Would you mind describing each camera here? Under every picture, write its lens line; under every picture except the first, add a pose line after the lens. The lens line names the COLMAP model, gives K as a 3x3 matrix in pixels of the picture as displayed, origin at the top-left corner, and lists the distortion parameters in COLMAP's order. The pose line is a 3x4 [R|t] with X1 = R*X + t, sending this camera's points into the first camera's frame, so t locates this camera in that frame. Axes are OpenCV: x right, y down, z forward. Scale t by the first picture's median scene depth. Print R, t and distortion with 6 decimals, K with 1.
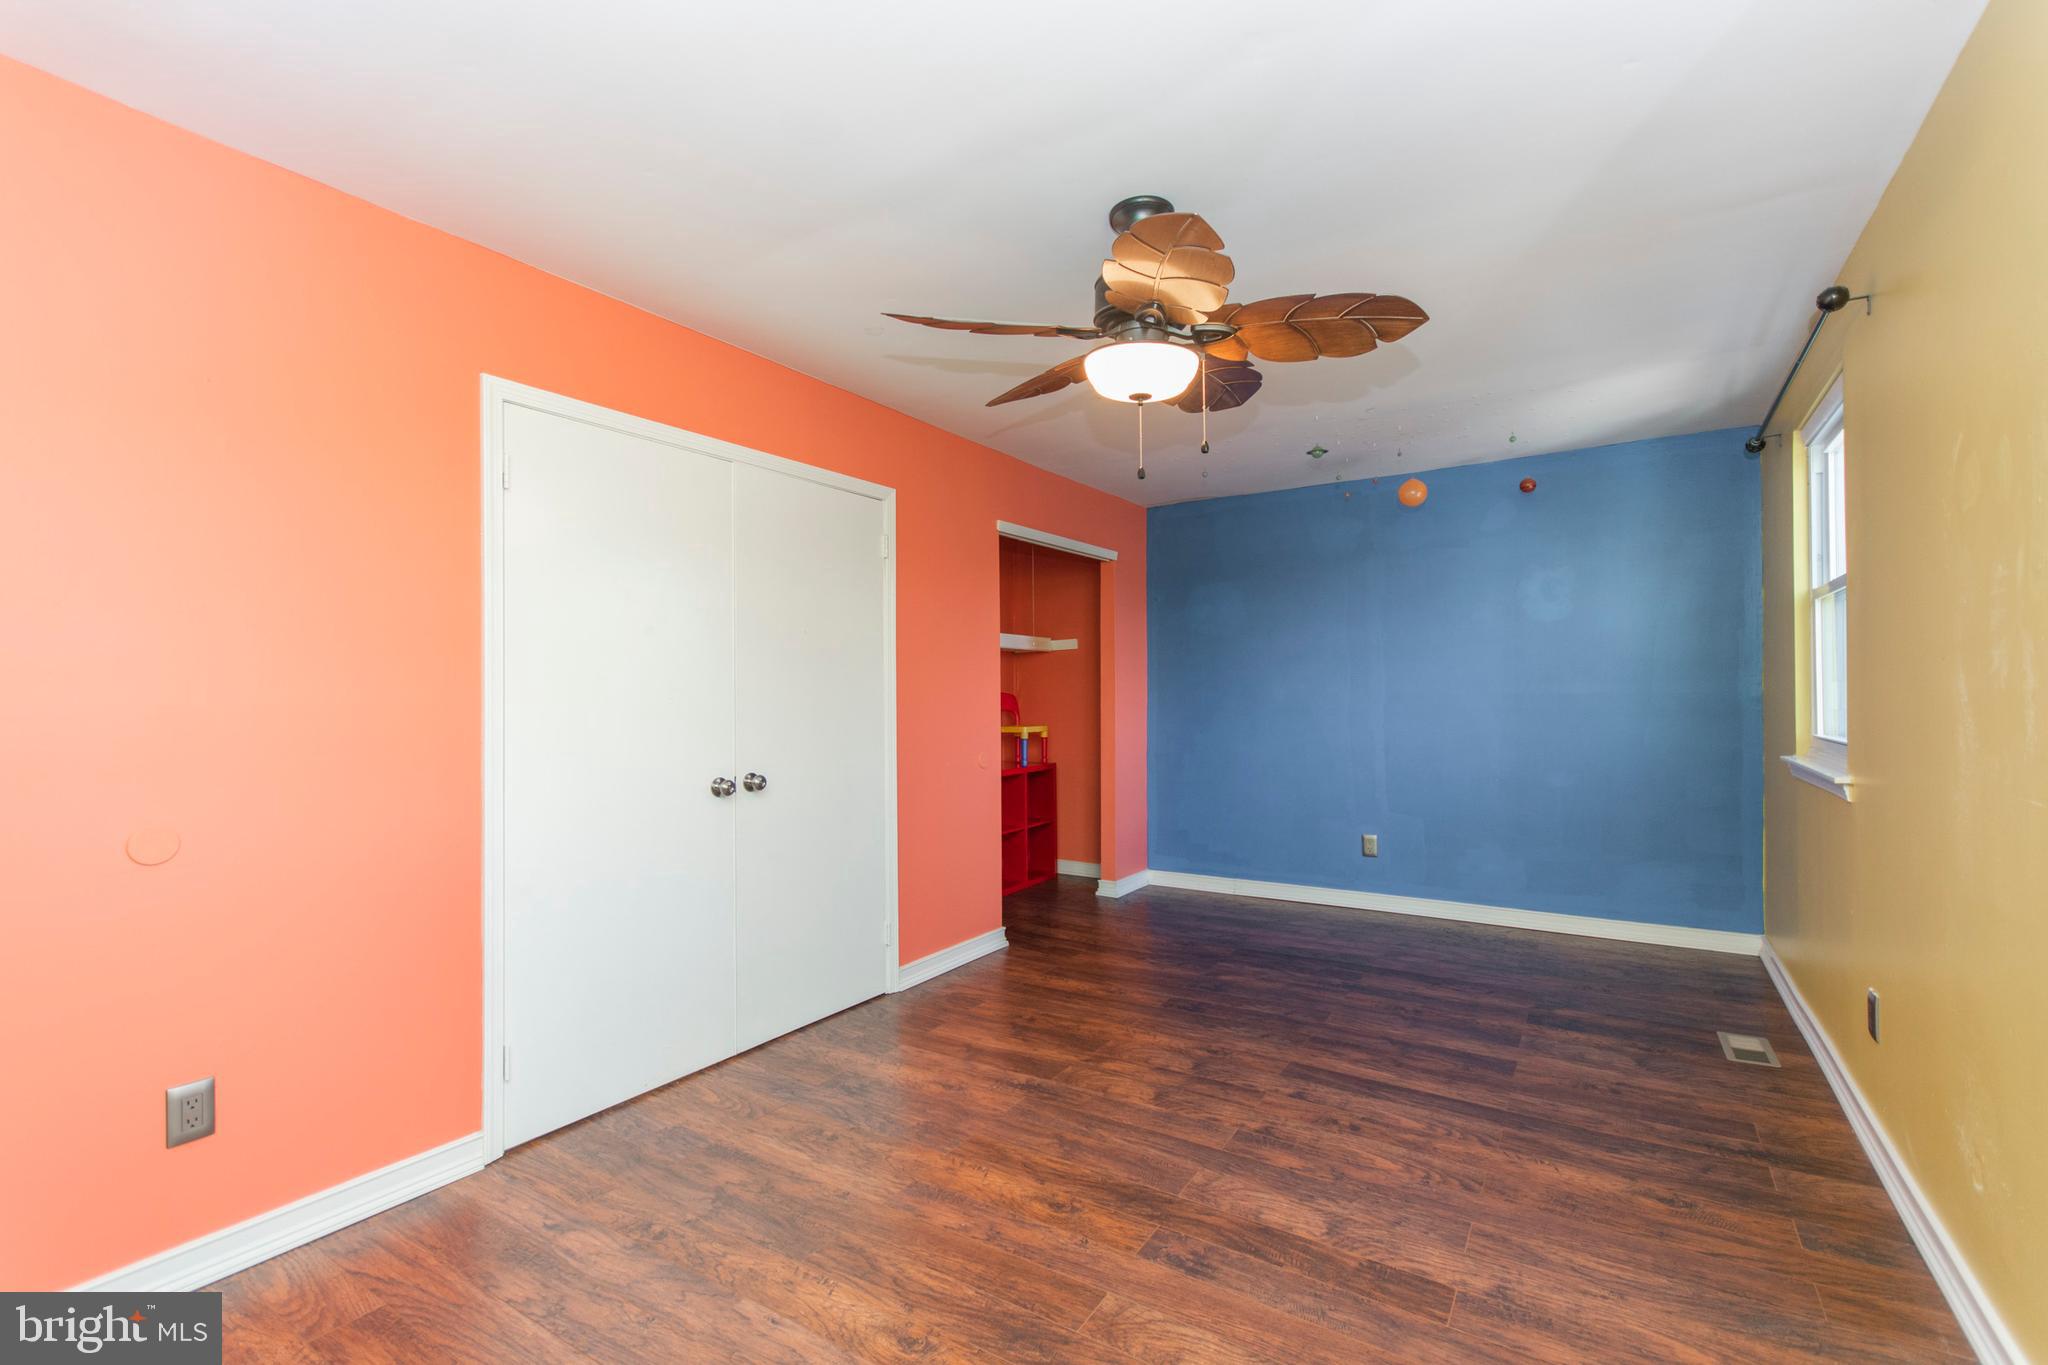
lens RADIAL K [[916.0, 0, 998.4], [0, 916.0, 690.9], [0, 0, 1]] dist [0.003614, 0.000072]
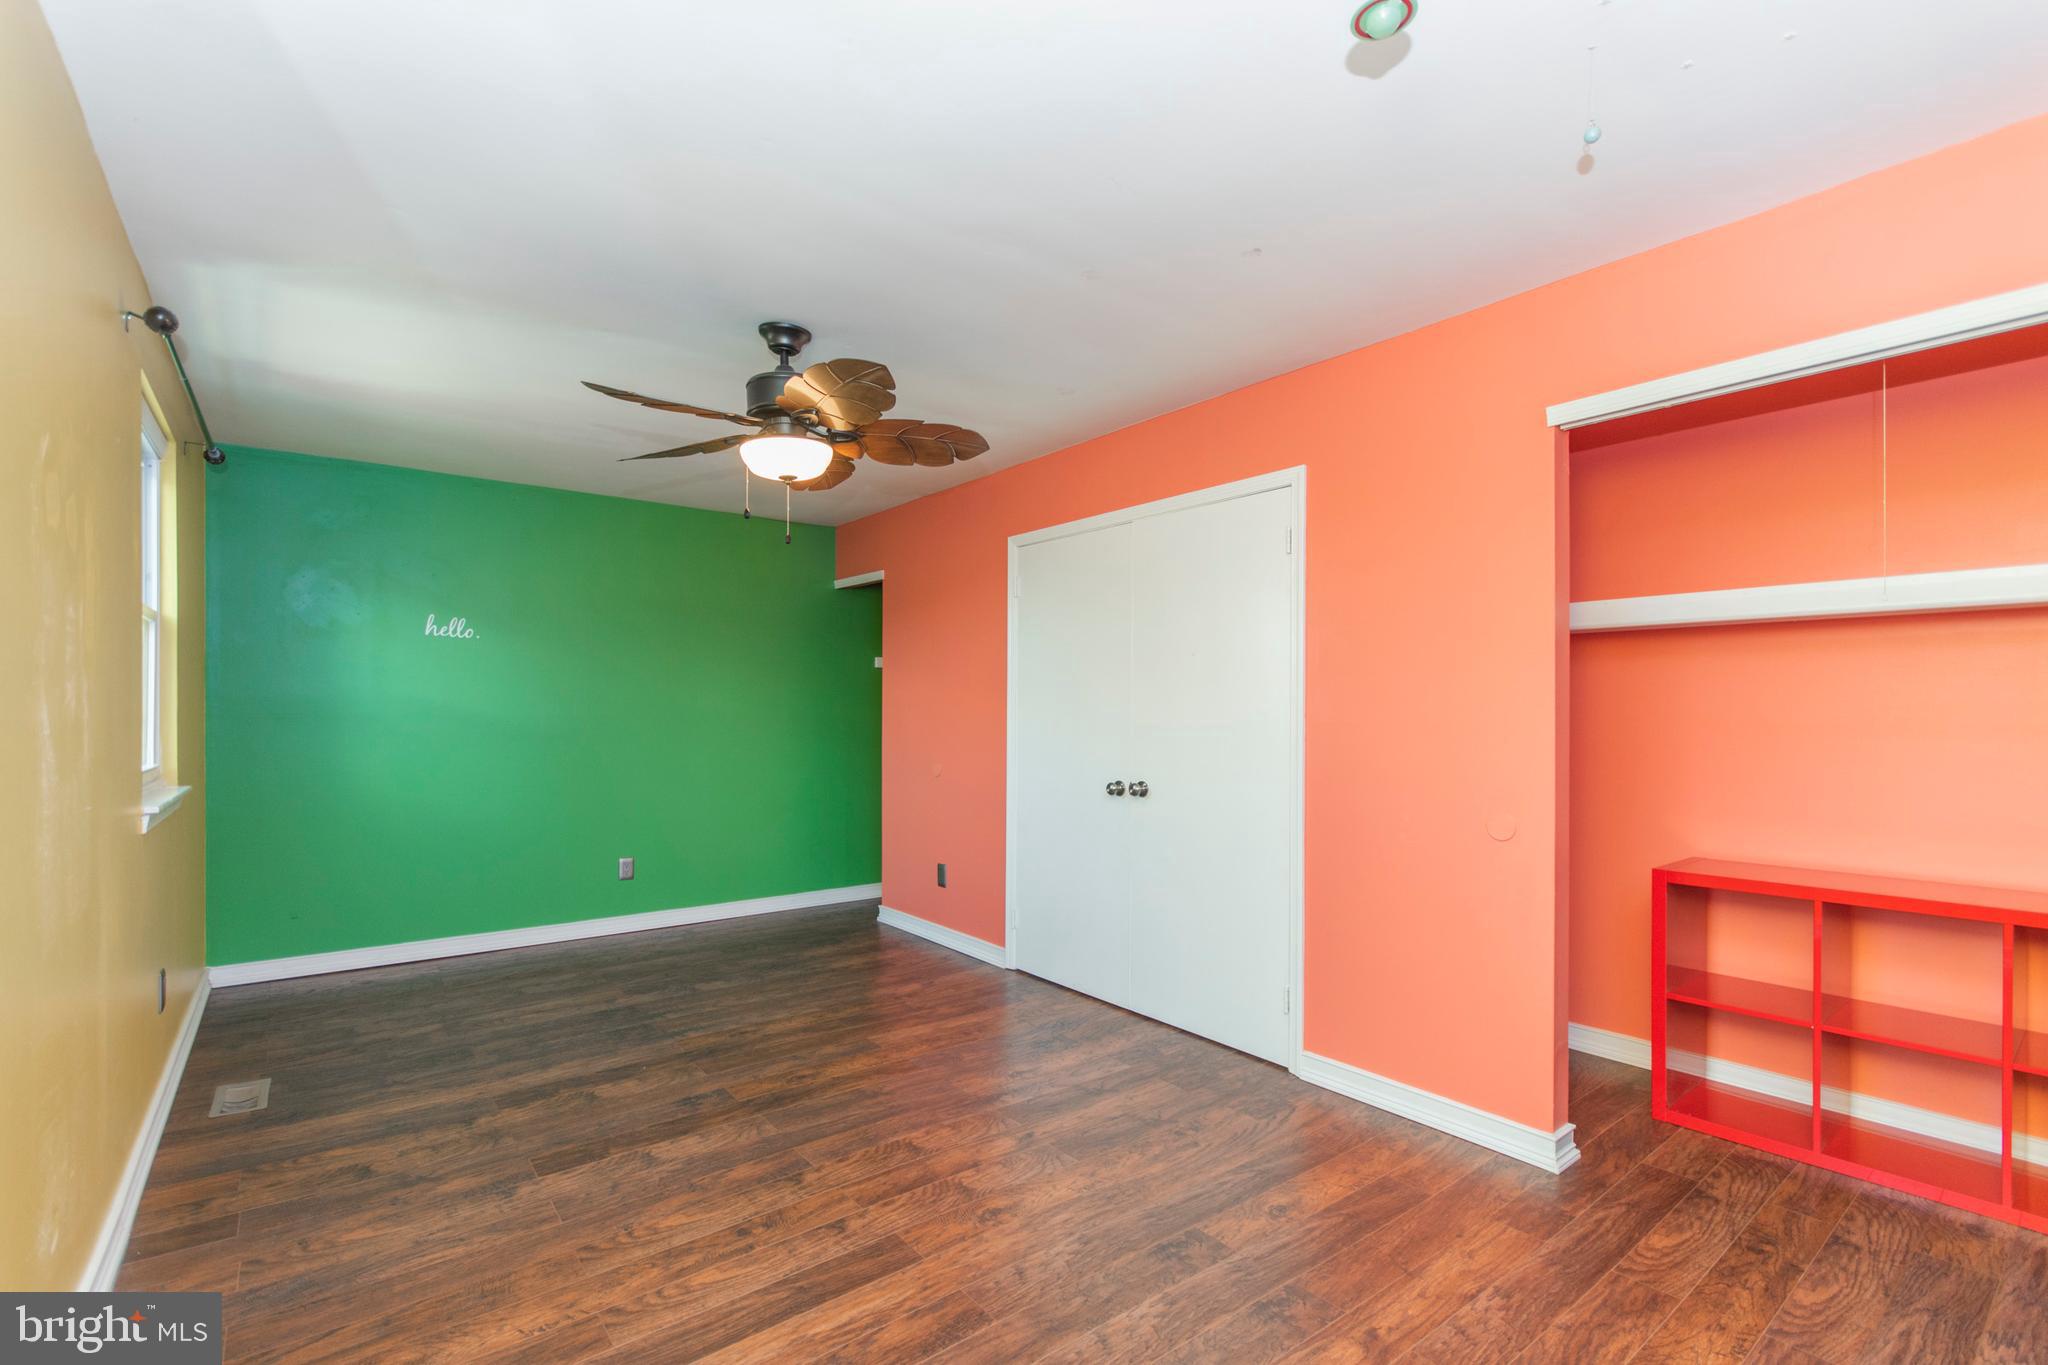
lens RADIAL K [[916.0, 0, 1014.6], [0, 916.0, 710.1], [0, 0, 1]] dist [0.003614, 0.000072]
pose [[-0.320986, 0.003965, -0.947076, 1.124046], [0.003131, 0.999990, 0.003125, -0.007717], [0.947079, -0.001962, -0.320996, 1.531948]]
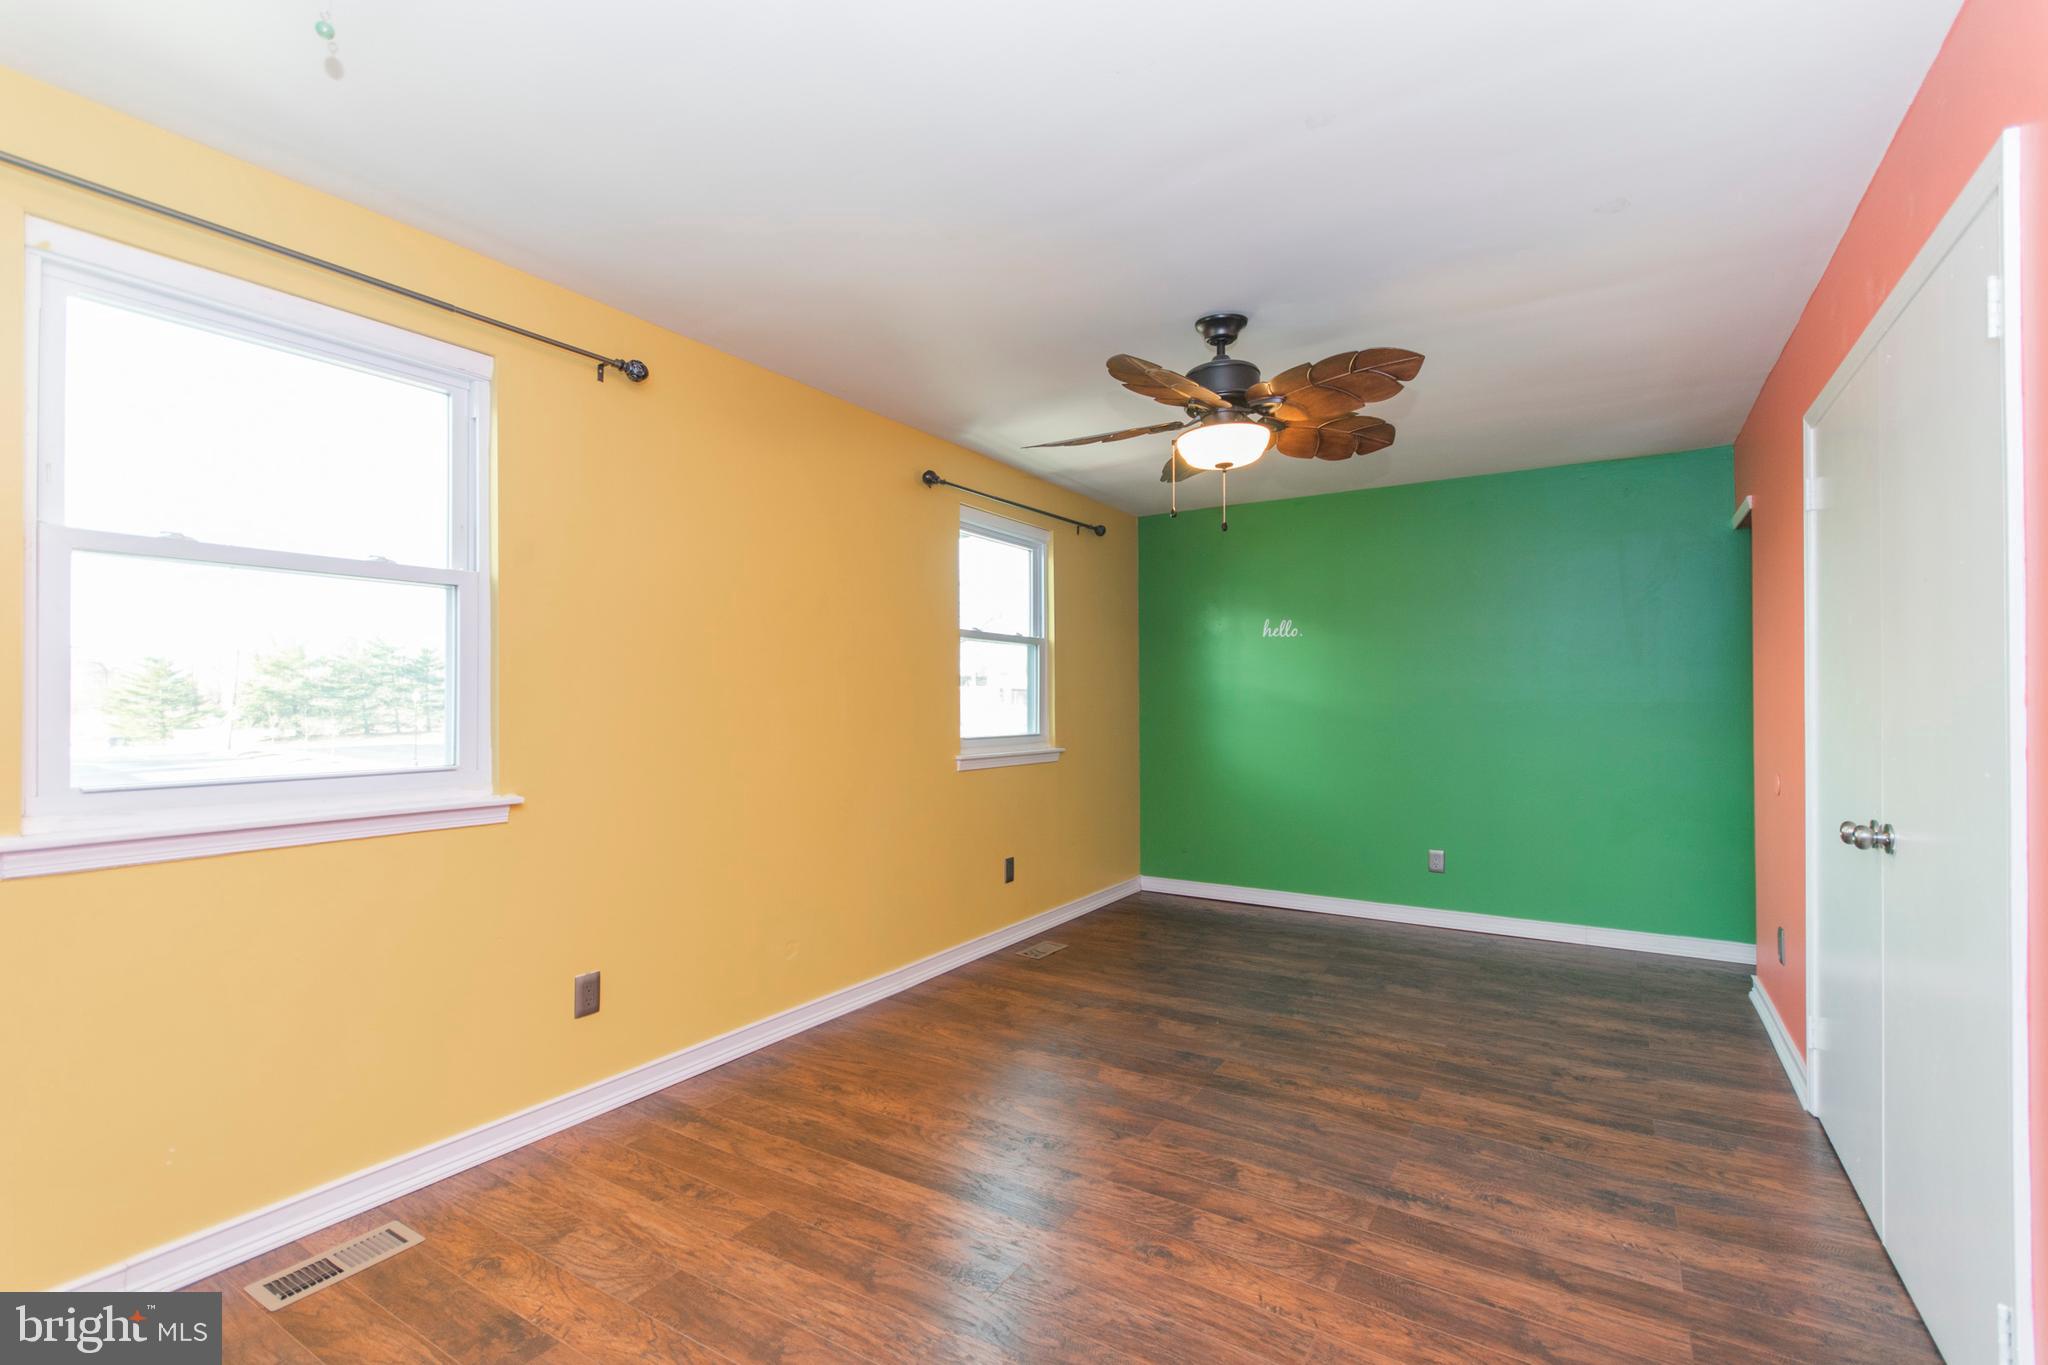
lens RADIAL K [[916.0, 0, 1003.2], [0, 916.0, 691.5], [0, 0, 1]] dist [0.003614, 0.000072]
pose [[-0.999837, 0.008310, -0.016053, 0.435956], [0.008540, 0.999862, -0.014269, 0.002547], [0.015932, -0.014404, -0.999769, 2.033079]]
